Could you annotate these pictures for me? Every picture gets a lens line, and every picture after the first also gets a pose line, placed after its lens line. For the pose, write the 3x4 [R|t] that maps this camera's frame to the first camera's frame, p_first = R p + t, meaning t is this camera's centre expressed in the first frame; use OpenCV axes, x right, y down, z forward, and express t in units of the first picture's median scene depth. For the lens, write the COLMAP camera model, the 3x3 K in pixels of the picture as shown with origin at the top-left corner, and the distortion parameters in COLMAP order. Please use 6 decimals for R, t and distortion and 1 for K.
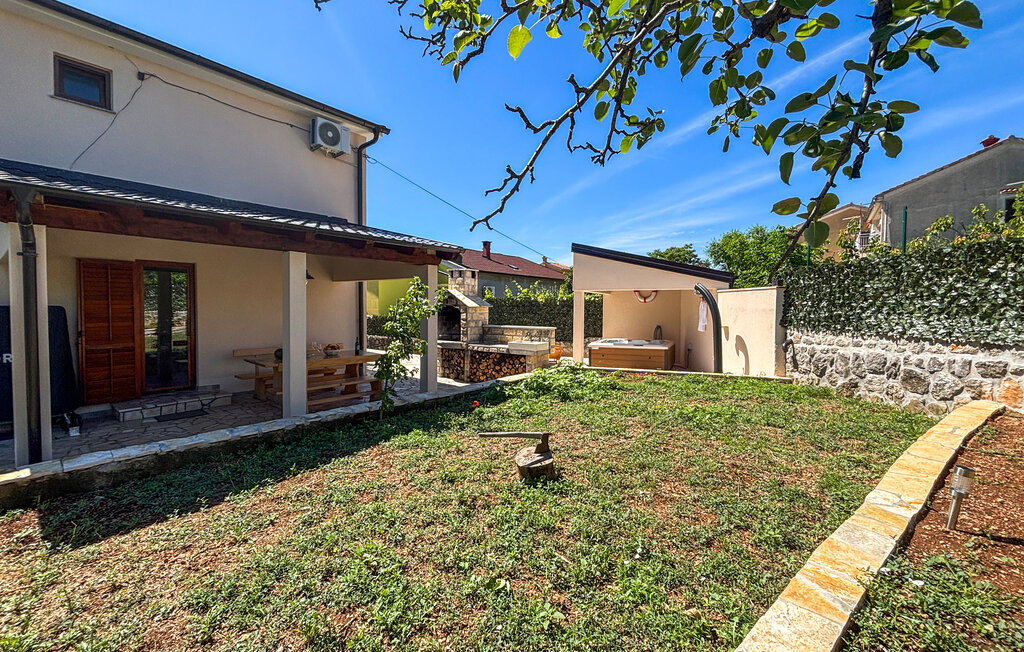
lens RADIAL K [[418.8, 0, 512.0], [0, 418.8, 326.0], [0, 0, 1]] dist [0.000161, 0.000006]
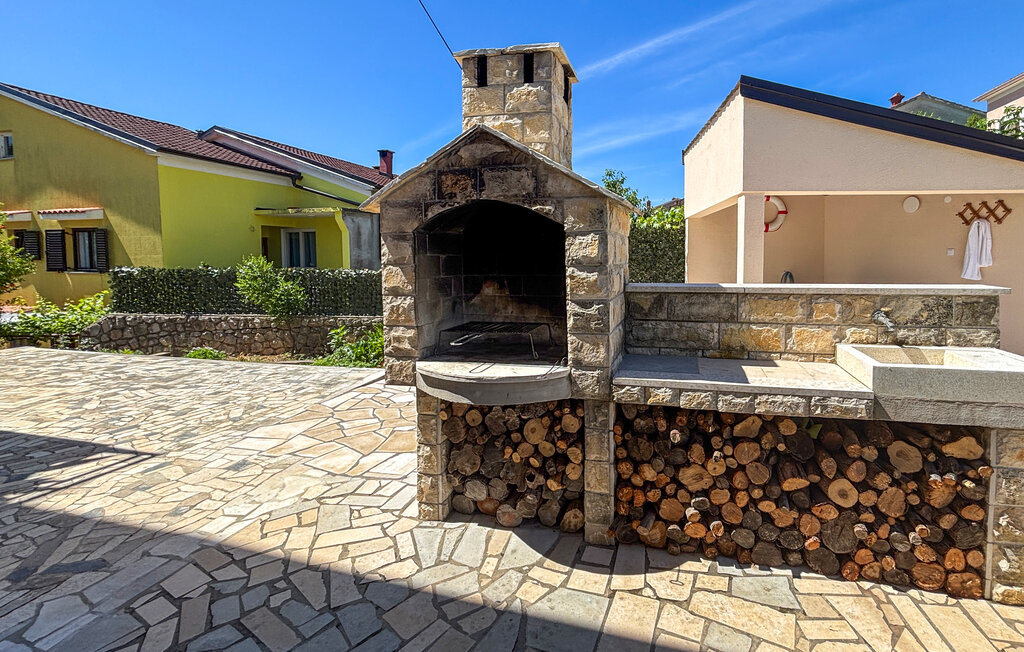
lens RADIAL K [[431.8, 0, 592.8], [0, 431.8, 281.0], [0, 0, 1]] dist [0.000122, -0.000017]
pose [[0.899826, -0.034554, 0.434878, -0.206732], [0.030605, 0.999402, 0.016083, -0.009582], [-0.435173, -0.001163, 0.900346, 0.798702]]
